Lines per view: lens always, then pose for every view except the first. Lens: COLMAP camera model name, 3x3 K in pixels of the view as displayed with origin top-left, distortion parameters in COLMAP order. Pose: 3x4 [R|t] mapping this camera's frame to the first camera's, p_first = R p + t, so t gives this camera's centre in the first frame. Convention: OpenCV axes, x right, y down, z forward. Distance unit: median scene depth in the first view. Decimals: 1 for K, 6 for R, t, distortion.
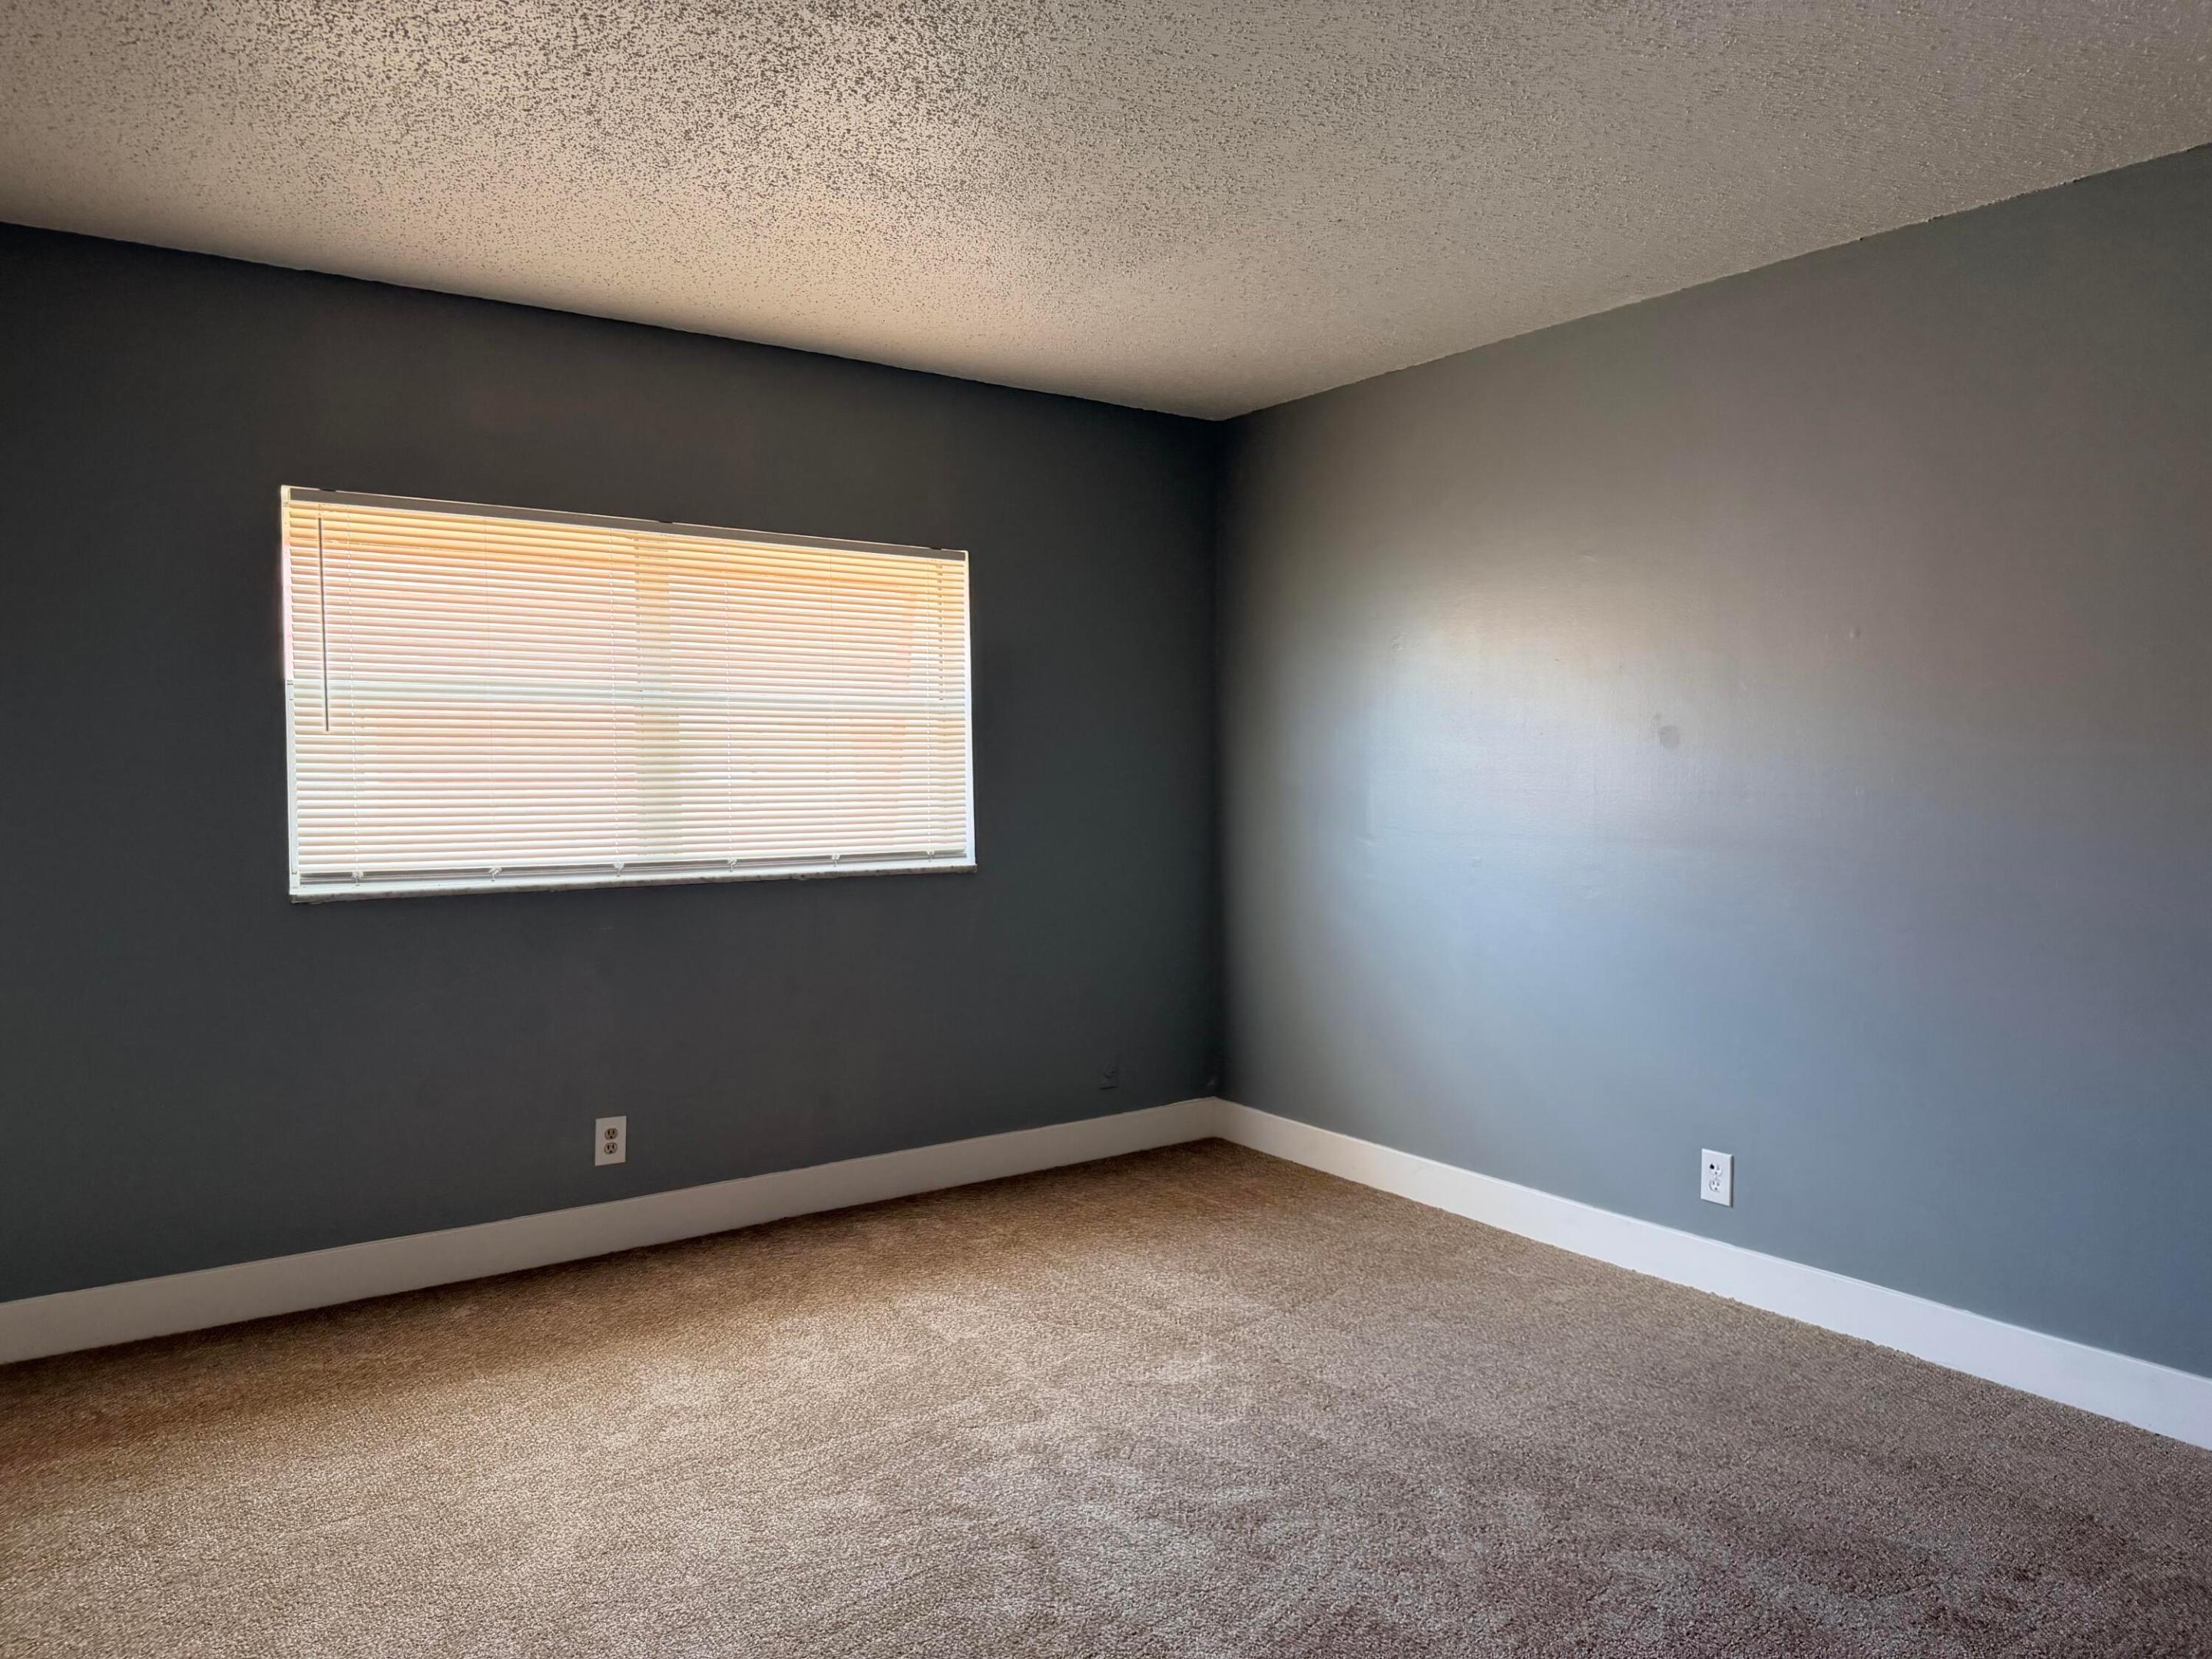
lens RADIAL K [[1556.7, 0, 1108.5], [0, 1556.7, 828.6], [0, 0, 1]] dist [0.006438, -0.001531]
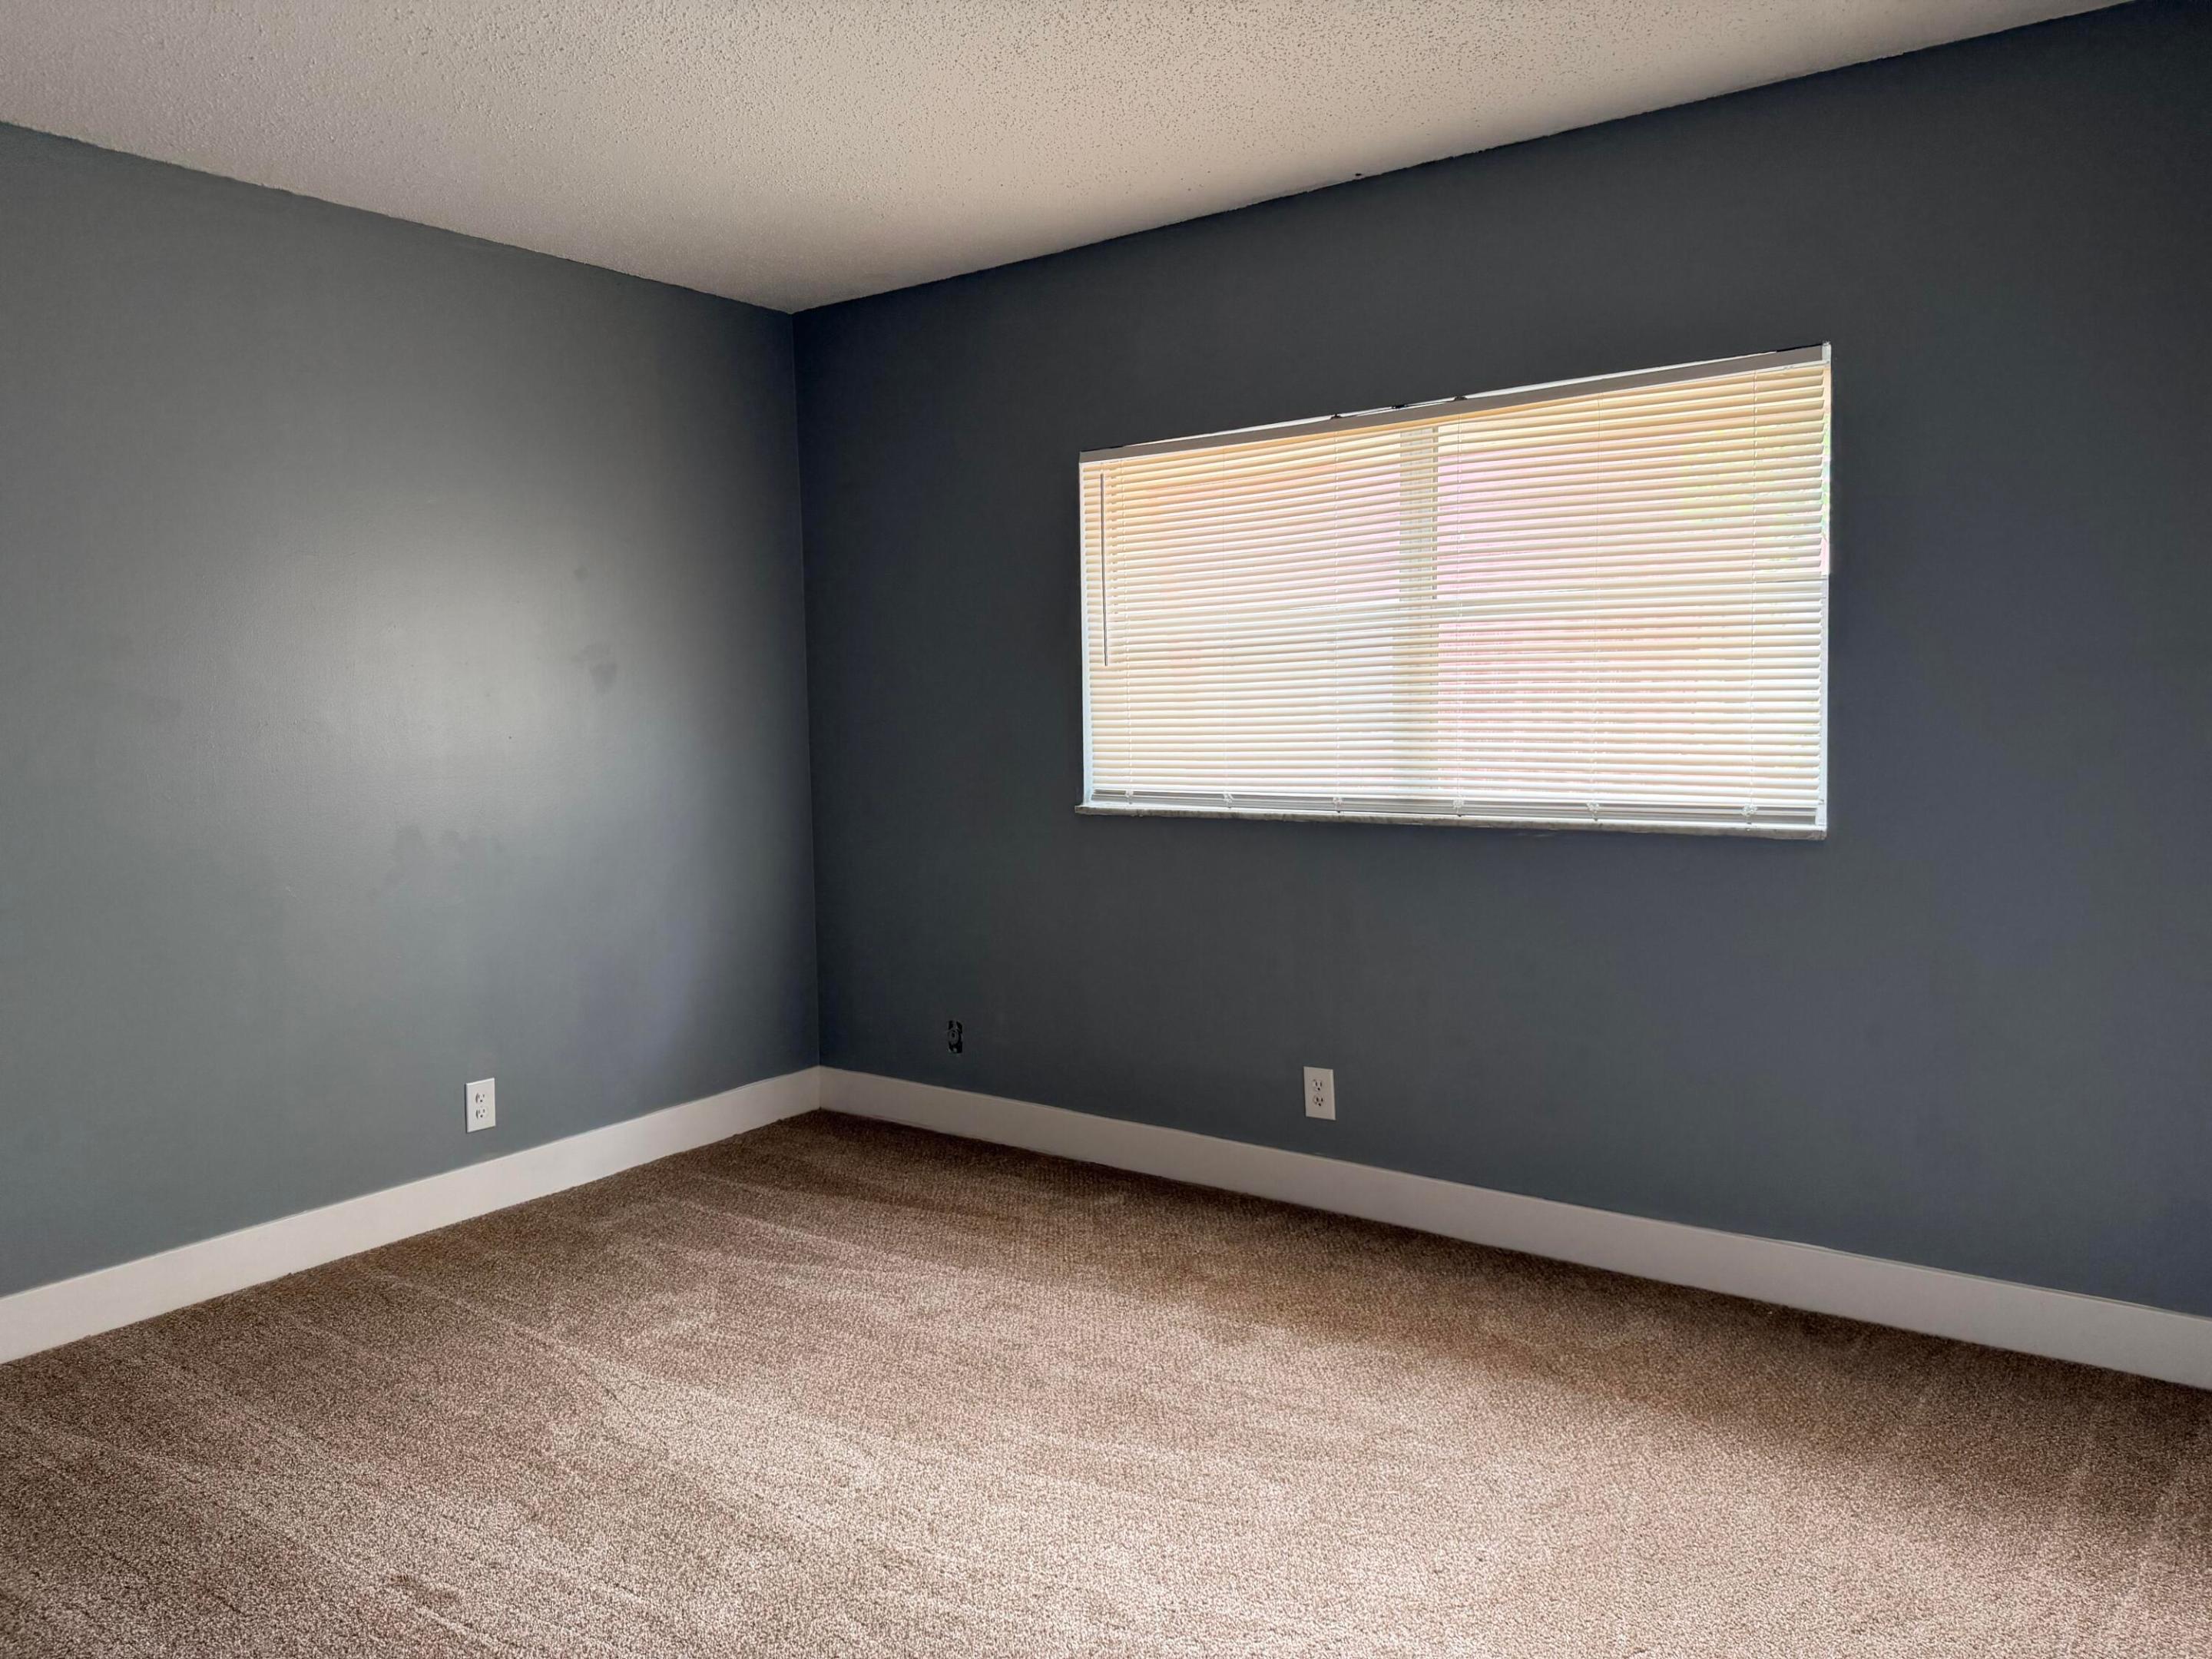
lens RADIAL K [[1556.7, 0, 1108.0], [0, 1556.7, 830.3], [0, 0, 1]] dist [0.006438, -0.001531]
pose [[0.256461, 0.063920, -0.964439, 0.605171], [-0.025245, 0.997913, 0.059425, -0.010780], [0.966225, 0.009107, 0.257539, 0.707508]]
